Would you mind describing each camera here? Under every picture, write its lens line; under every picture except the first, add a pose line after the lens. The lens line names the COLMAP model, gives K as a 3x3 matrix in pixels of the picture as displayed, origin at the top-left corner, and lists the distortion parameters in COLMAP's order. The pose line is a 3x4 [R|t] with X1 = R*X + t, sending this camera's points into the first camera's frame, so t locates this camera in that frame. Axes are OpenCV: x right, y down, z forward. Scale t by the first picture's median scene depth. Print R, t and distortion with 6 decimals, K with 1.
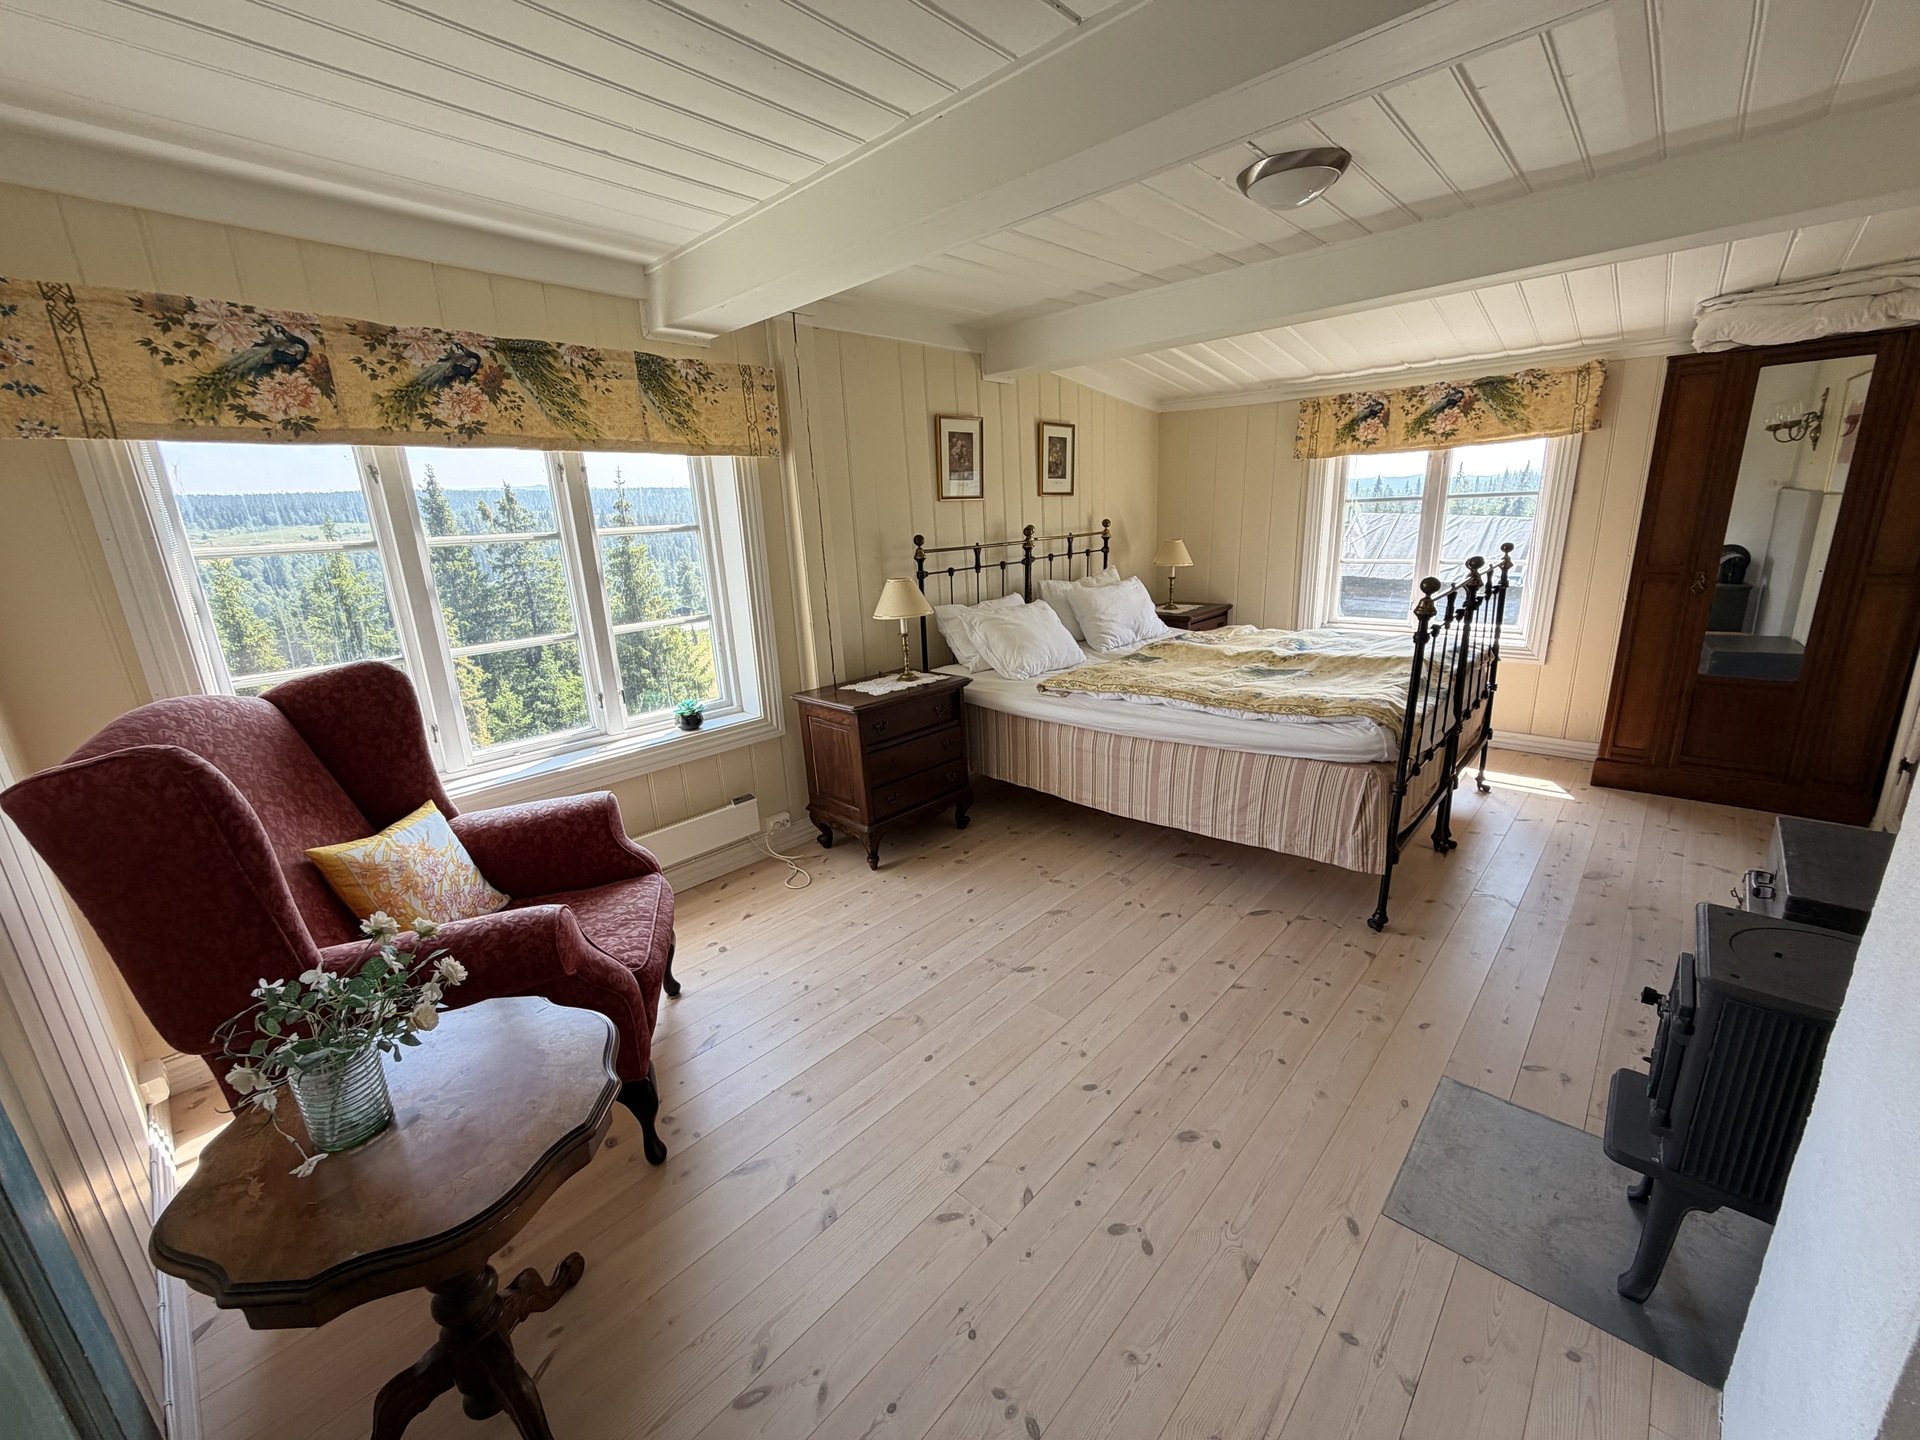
lens RADIAL K [[765.7, 0, 961.4], [0, 765.7, 717.8], [0, 0, 1]] dist [0.004819, -0.000778]
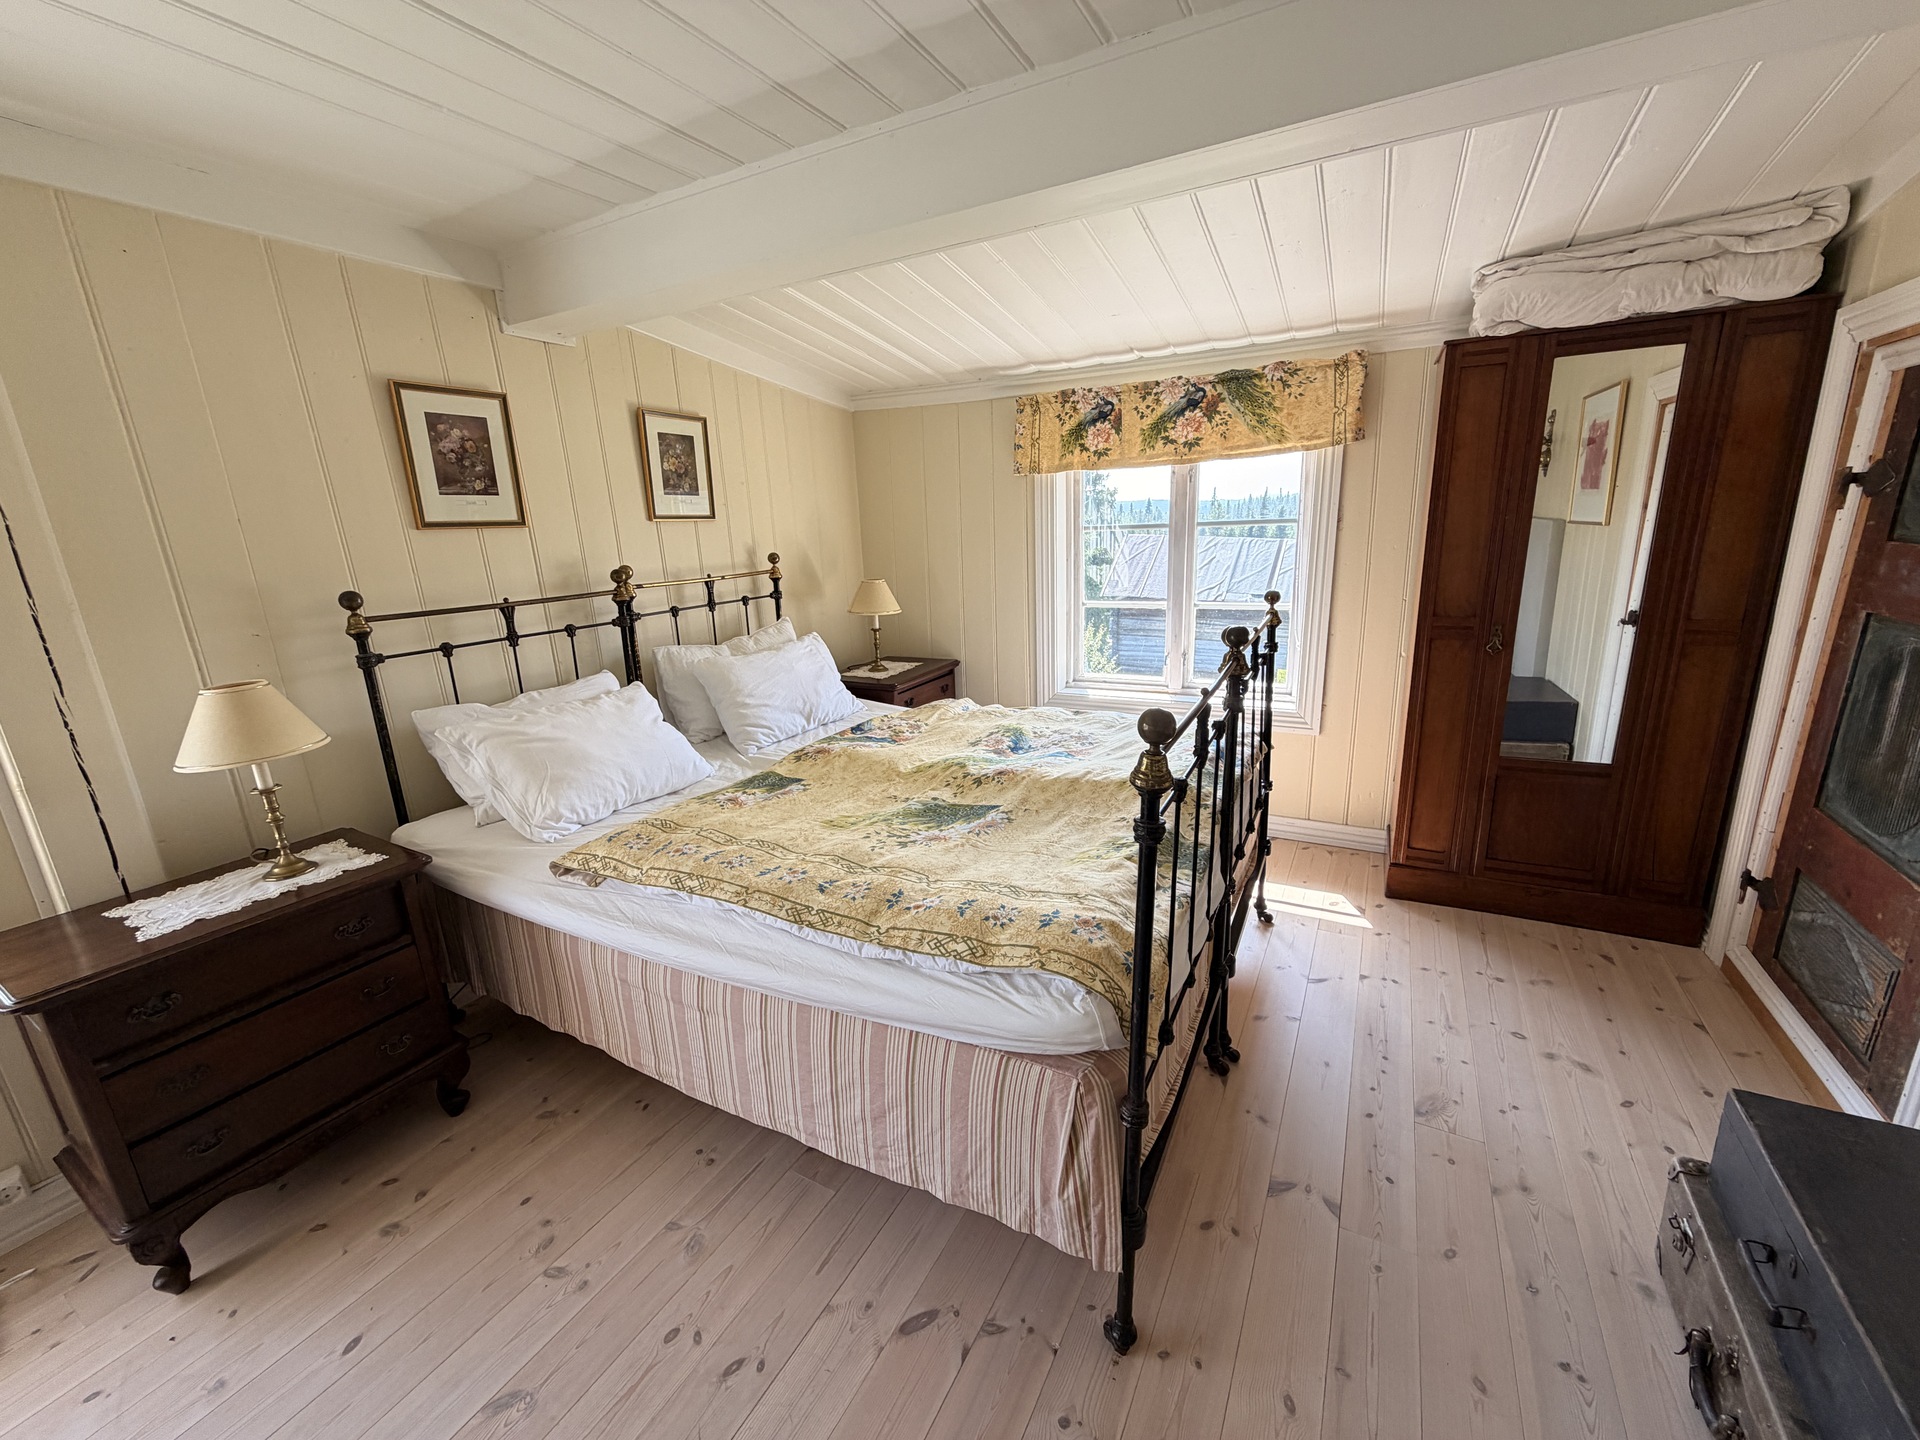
lens RADIAL K [[765.7, 0, 960.6], [0, 765.7, 716.2], [0, 0, 1]] dist [0.004819, -0.000778]
pose [[0.969895, -0.056255, 0.236937, 0.251461], [0.062026, 0.997930, -0.016965, -0.116679], [-0.235492, 0.031150, 0.971377, 0.374500]]
